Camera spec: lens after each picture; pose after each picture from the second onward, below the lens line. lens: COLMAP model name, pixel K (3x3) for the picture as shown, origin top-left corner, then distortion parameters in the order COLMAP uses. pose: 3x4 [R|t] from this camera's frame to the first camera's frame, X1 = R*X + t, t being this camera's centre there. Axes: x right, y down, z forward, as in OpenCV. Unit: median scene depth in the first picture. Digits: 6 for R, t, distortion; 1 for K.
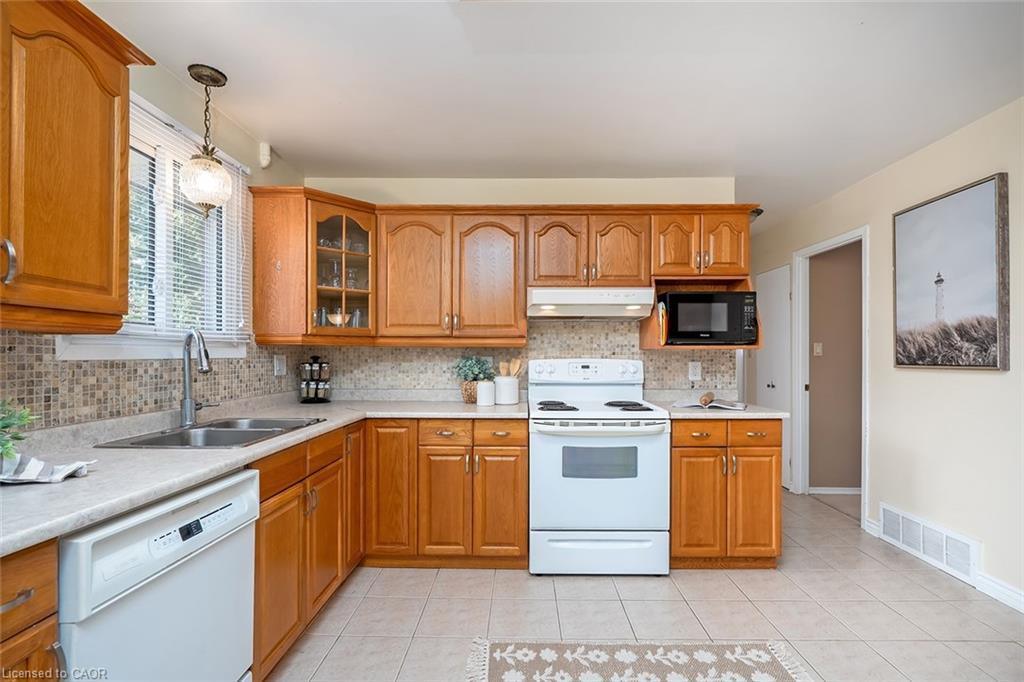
lens RADIAL K [[459.5, 0, 517.2], [0, 459.5, 353.0], [0, 0, 1]] dist [-0.014056, 0.000354]
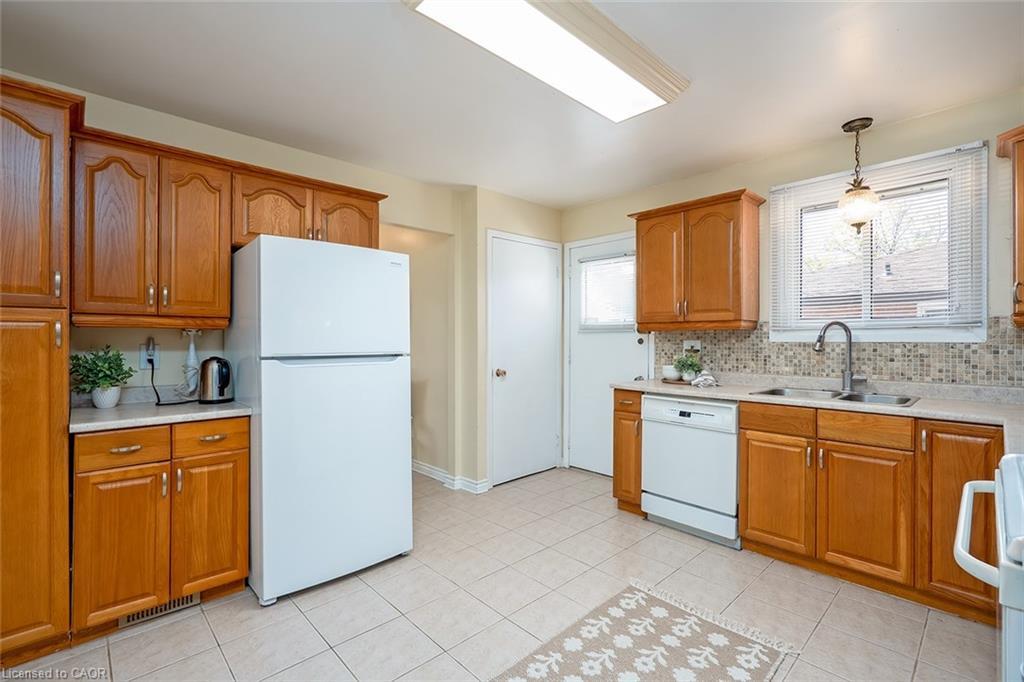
lens RADIAL K [[473.5, 0, 508.8], [0, 473.5, 336.3], [0, 0, 1]] dist [-0.003579, -0.000004]
pose [[-0.714709, -0.003842, -0.699411, 0.753308], [0.003301, 0.999955, -0.008866, 0.003127], [0.699414, -0.008645, -0.714665, 0.976247]]
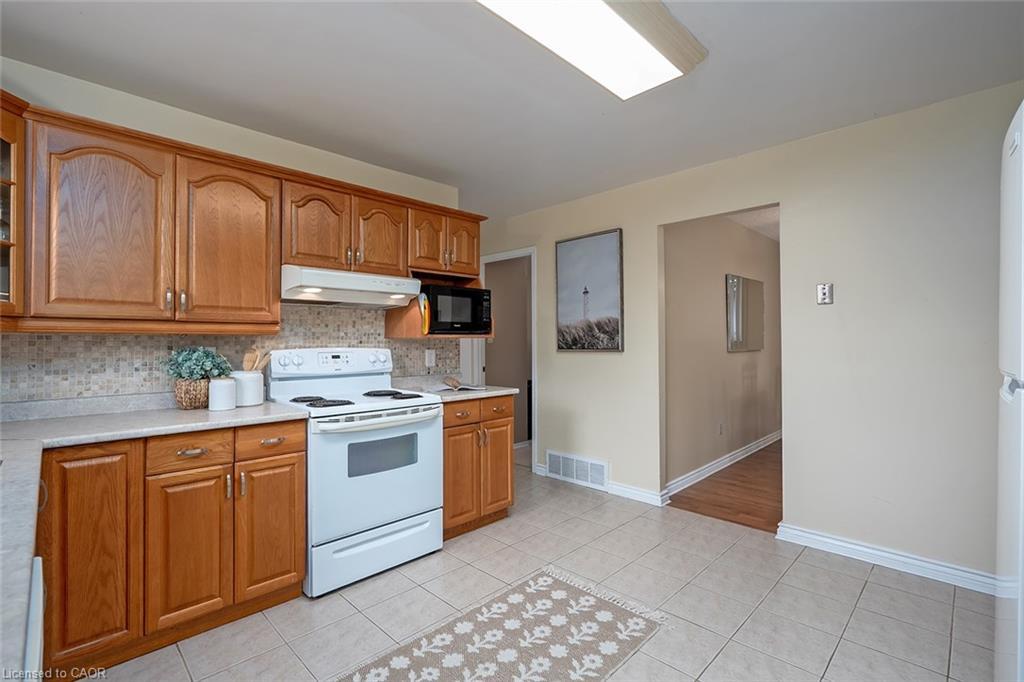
lens RADIAL K [[462.2, 0, 512.1], [0, 462.2, 336.4], [0, 0, 1]] dist [-0.012139, 0.000156]
pose [[0.697974, 0.003919, 0.716112, -0.324083], [0.004540, 0.999941, -0.009898, -0.000361], [-0.716108, 0.010159, 0.697915, 0.120357]]
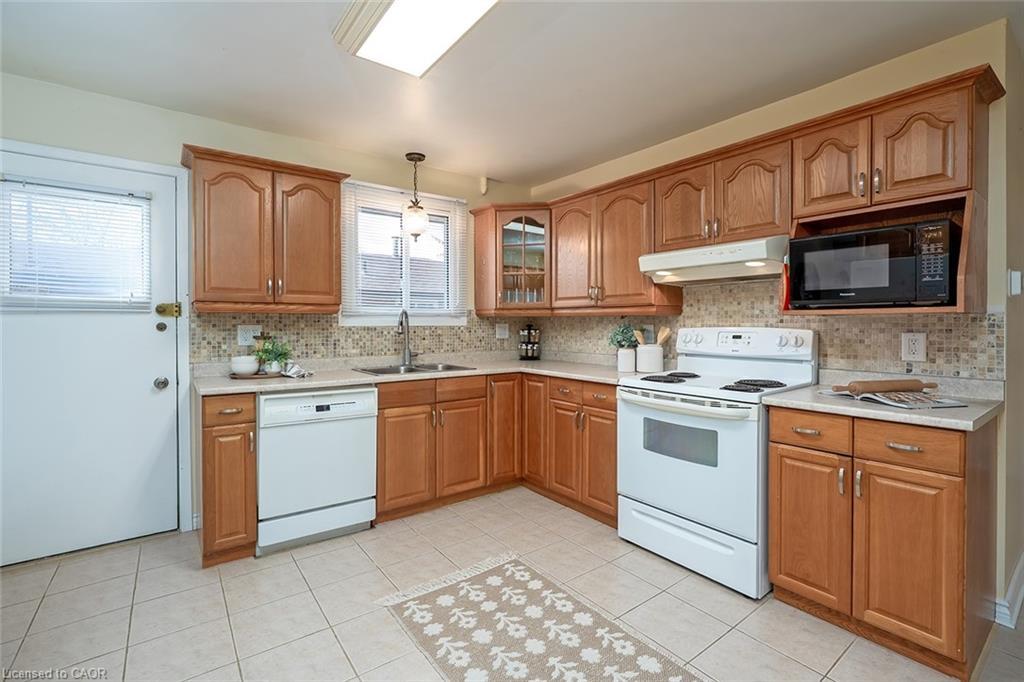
lens RADIAL K [[460.6, 0, 518.4], [0, 460.6, 326.8], [0, 0, 1]] dist [-0.011102, 0.000394]
pose [[0.622640, 0.003976, -0.782499, 0.679606], [0.005034, 0.999946, 0.009087, 0.001582], [0.782493, -0.009597, 0.622586, 0.183043]]
